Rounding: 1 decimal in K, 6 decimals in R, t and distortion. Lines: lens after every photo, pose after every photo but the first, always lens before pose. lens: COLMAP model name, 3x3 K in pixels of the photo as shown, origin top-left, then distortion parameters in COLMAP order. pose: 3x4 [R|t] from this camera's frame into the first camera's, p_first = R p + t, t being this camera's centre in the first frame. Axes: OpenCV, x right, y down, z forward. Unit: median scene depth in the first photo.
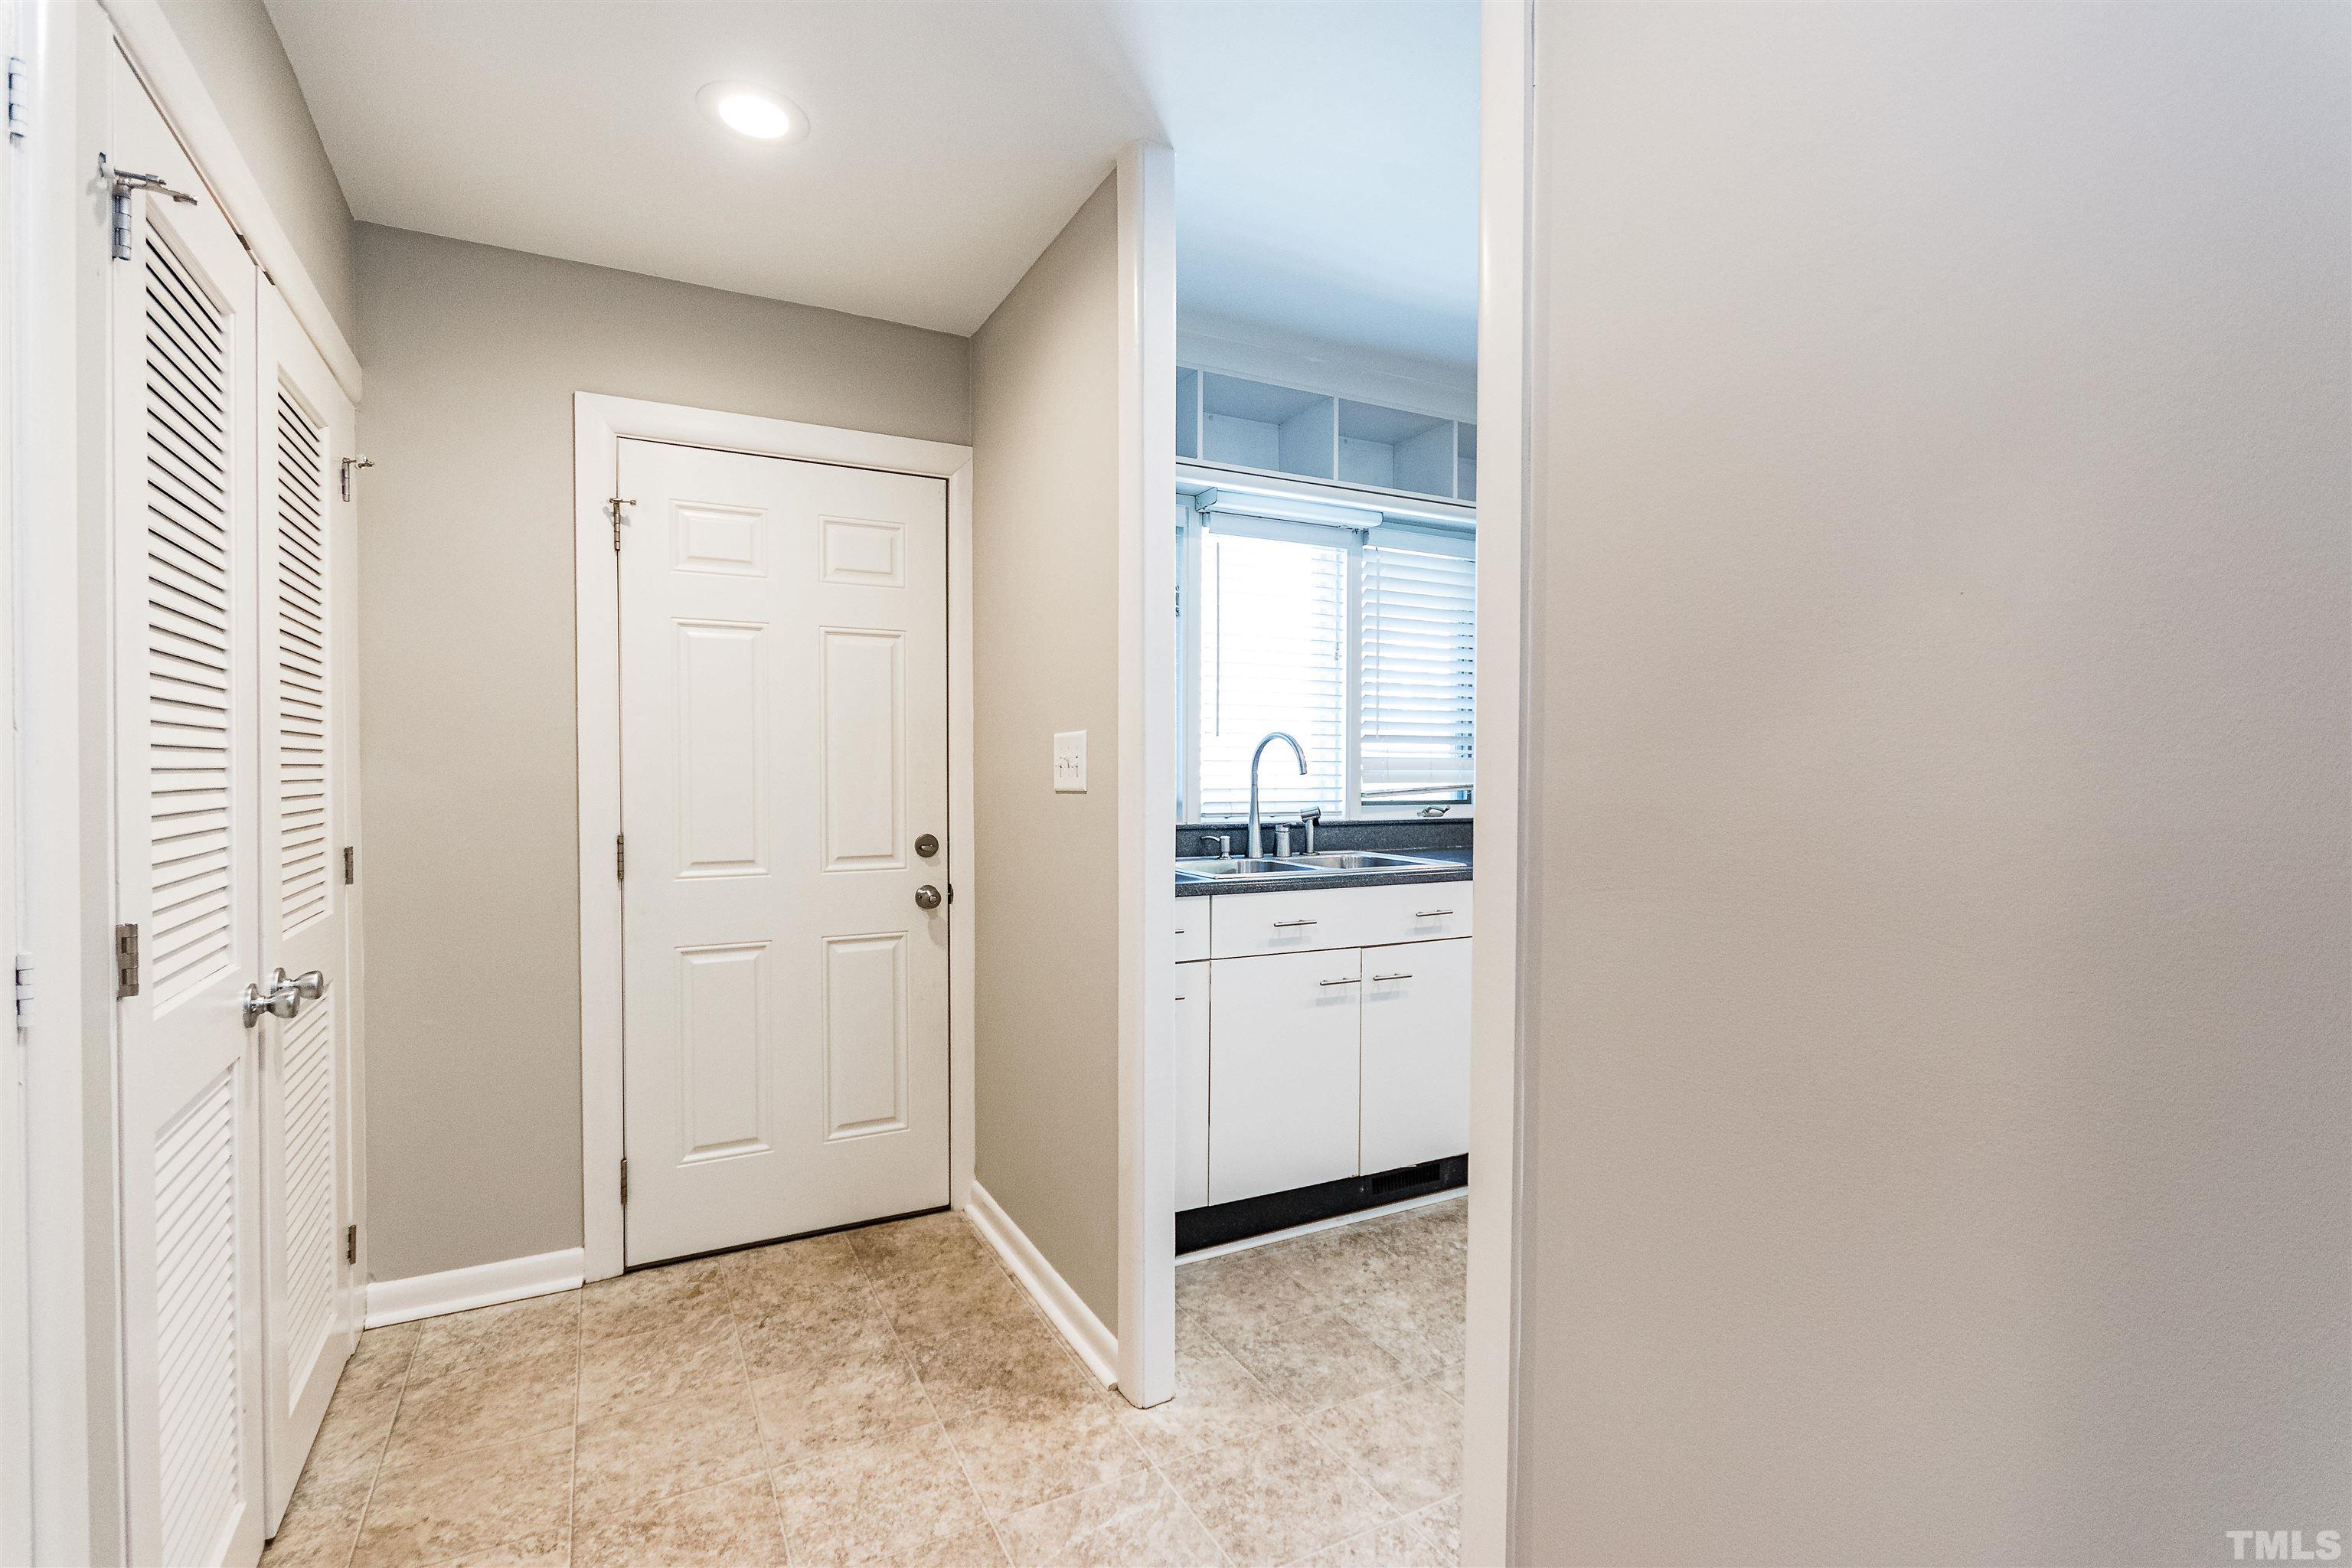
lens RADIAL K [[1082.7, 0, 1181.1], [0, 1082.7, 787.6], [0, 0, 1]] dist [0.005120, -0.003976]
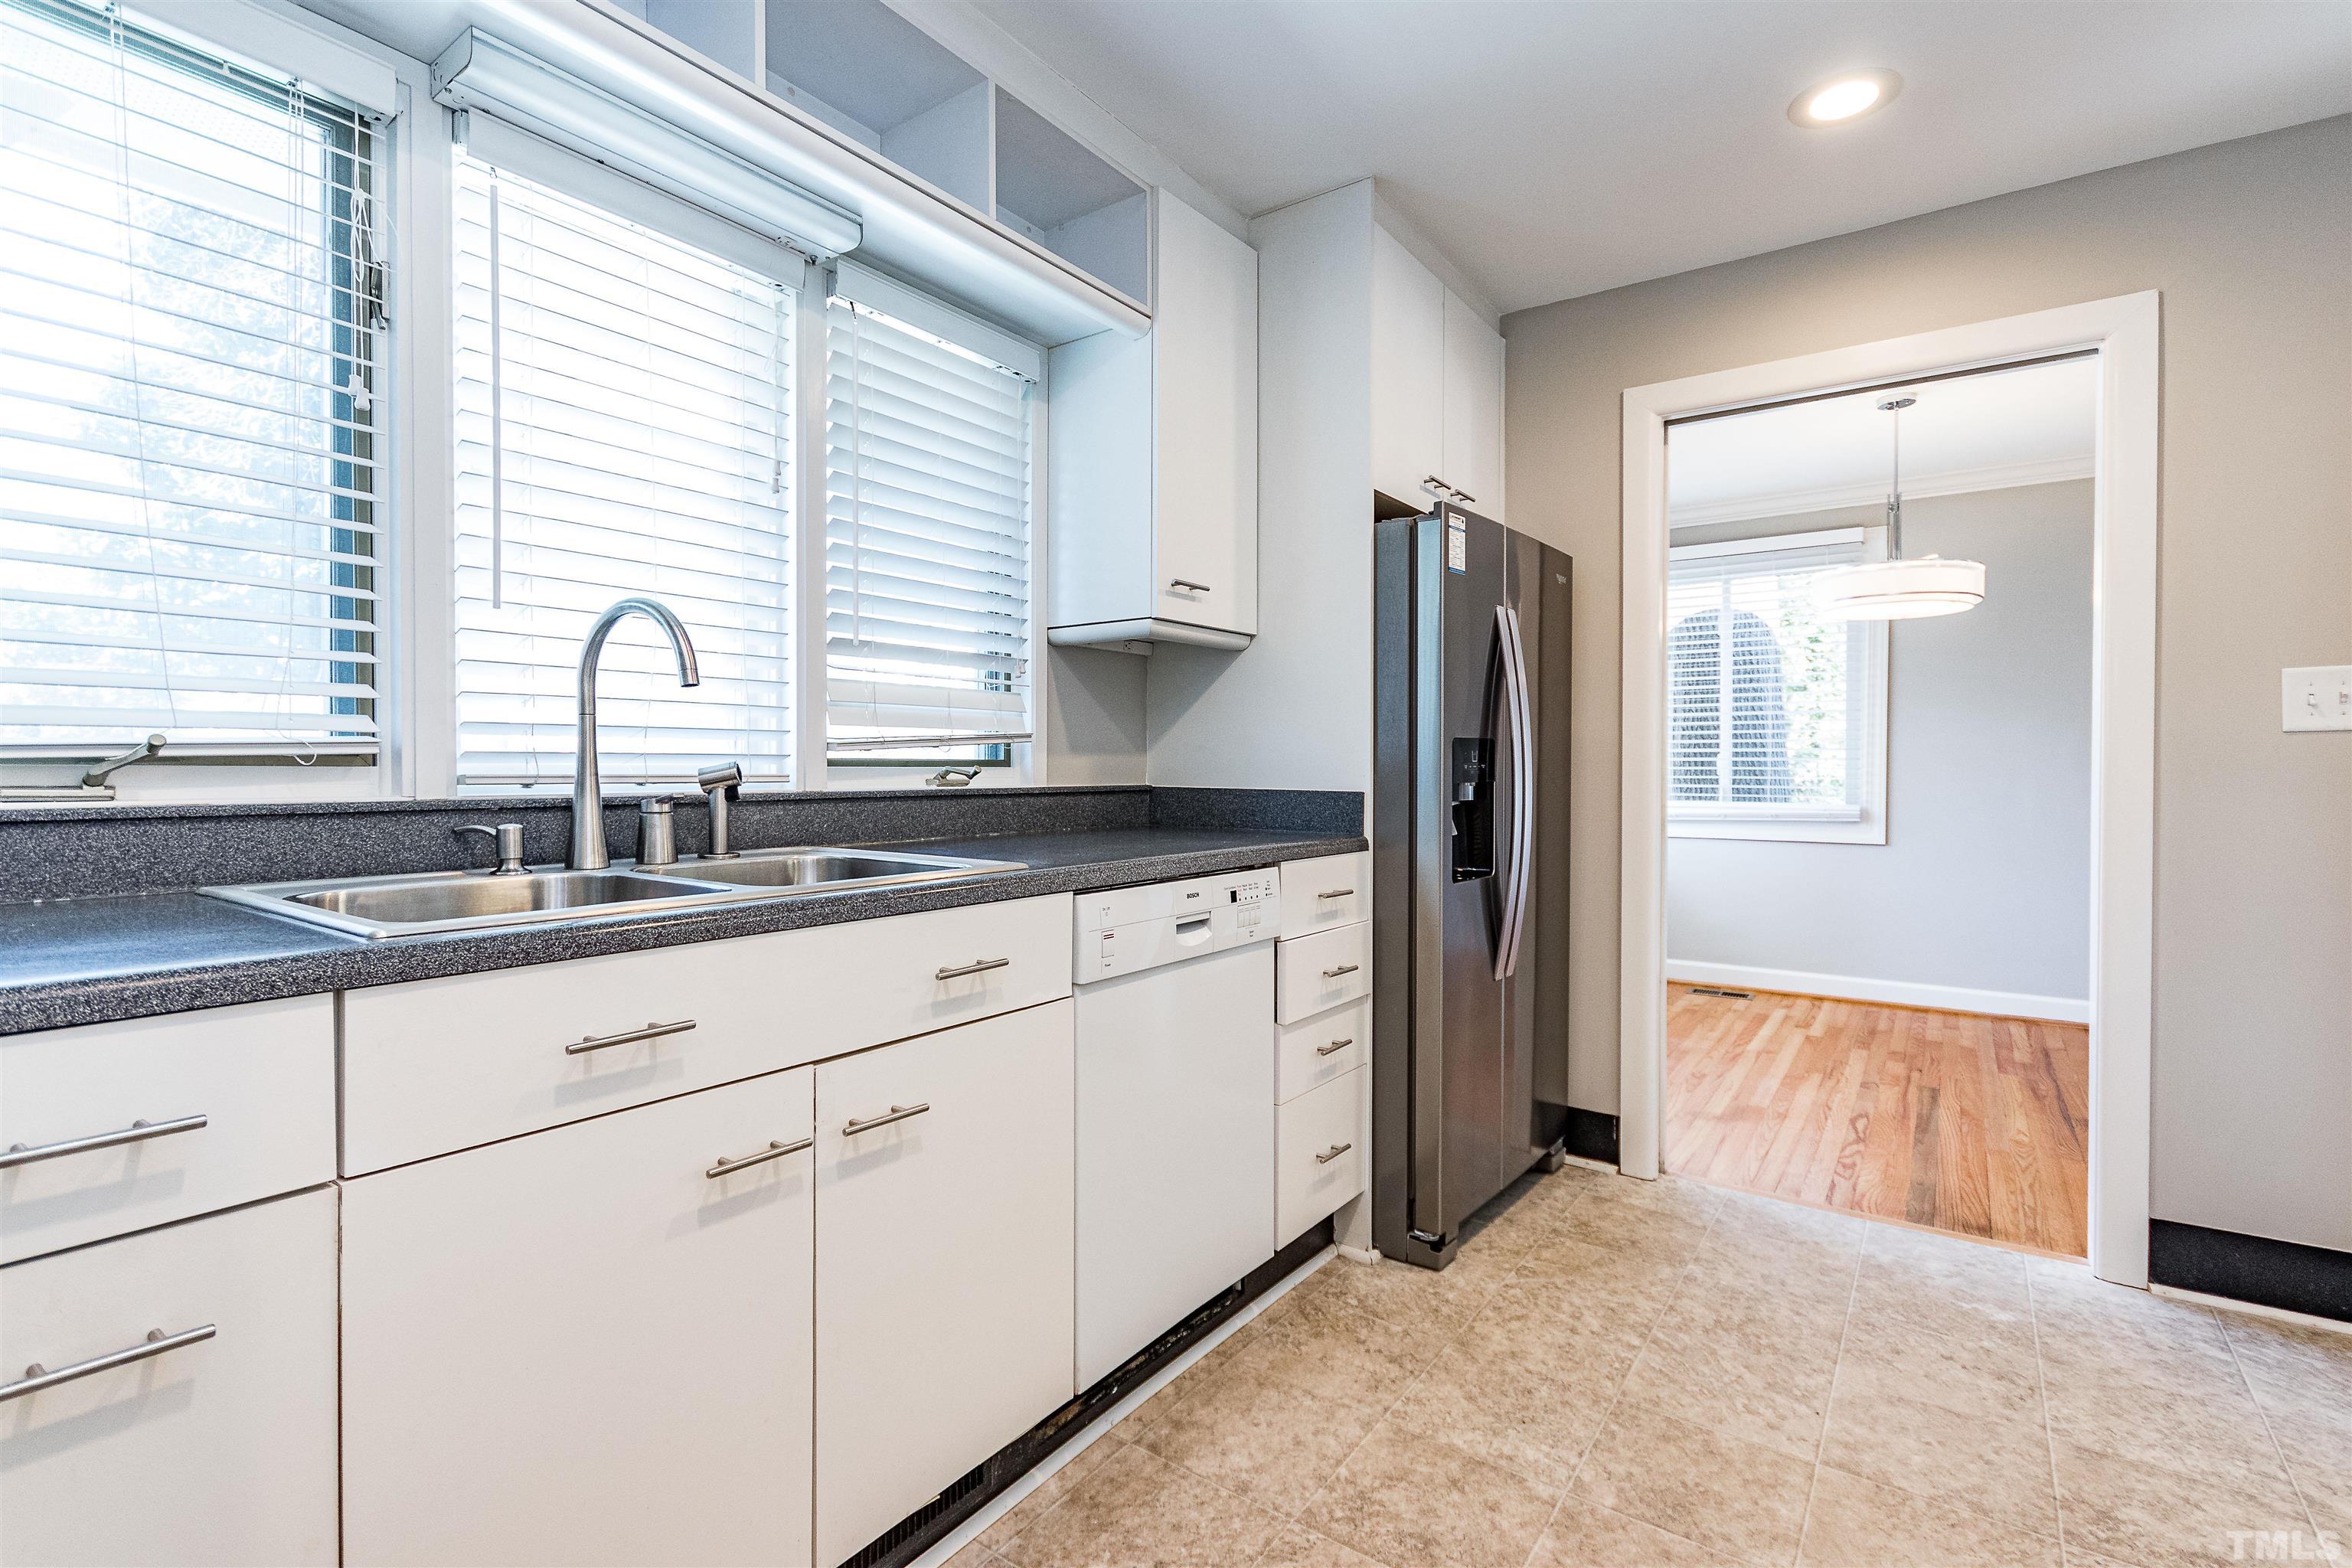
lens RADIAL K [[1082.7, 0, 1172.0], [0, 1082.7, 776.6], [0, 0, 1]] dist [0.005120, -0.003976]
pose [[0.898887, -0.006688, 0.438129, 0.089058], [0.008758, 0.999958, -0.002705, 0.027655], [-0.438093, 0.006268, 0.898908, 0.459656]]
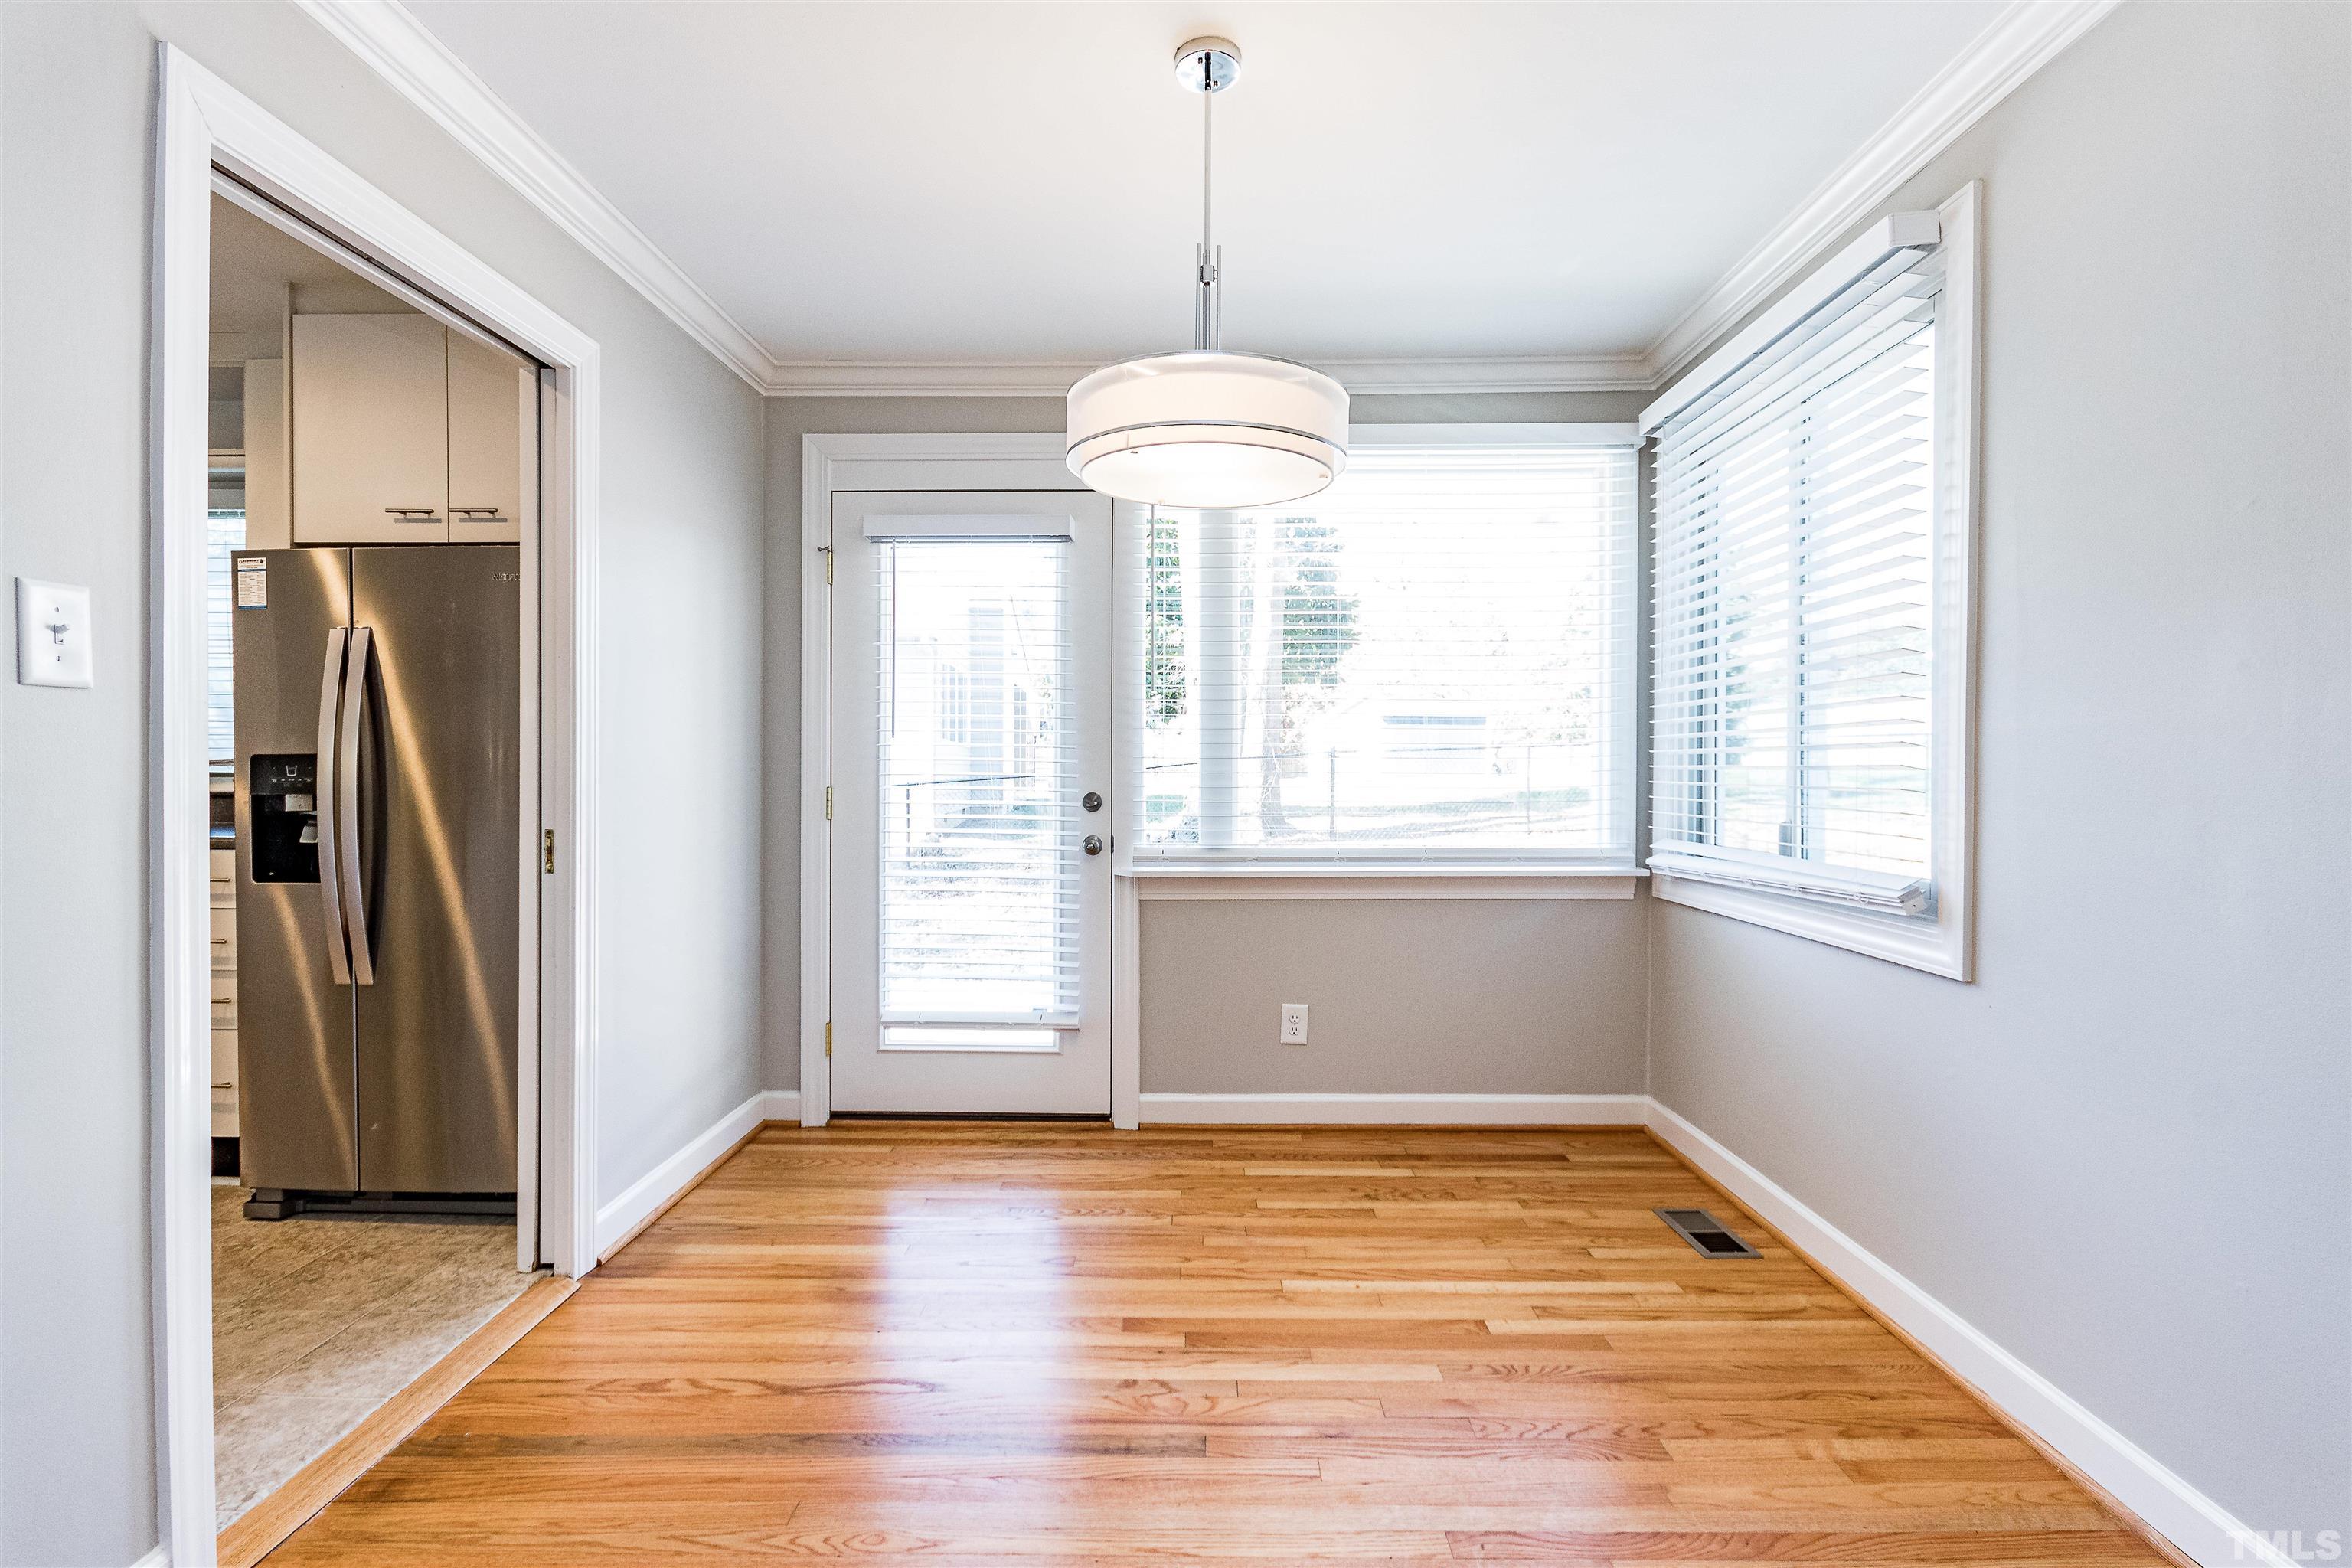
lens RADIAL K [[1082.7, 0, 1185.3], [0, 1082.7, 780.1], [0, 0, 1]] dist [0.005120, -0.003976]
pose [[0.876800, 0.001942, -0.480851, 1.563209], [-0.008202, 0.999907, -0.010919, 0.024032], [0.480785, 0.013517, 0.876734, 0.643704]]
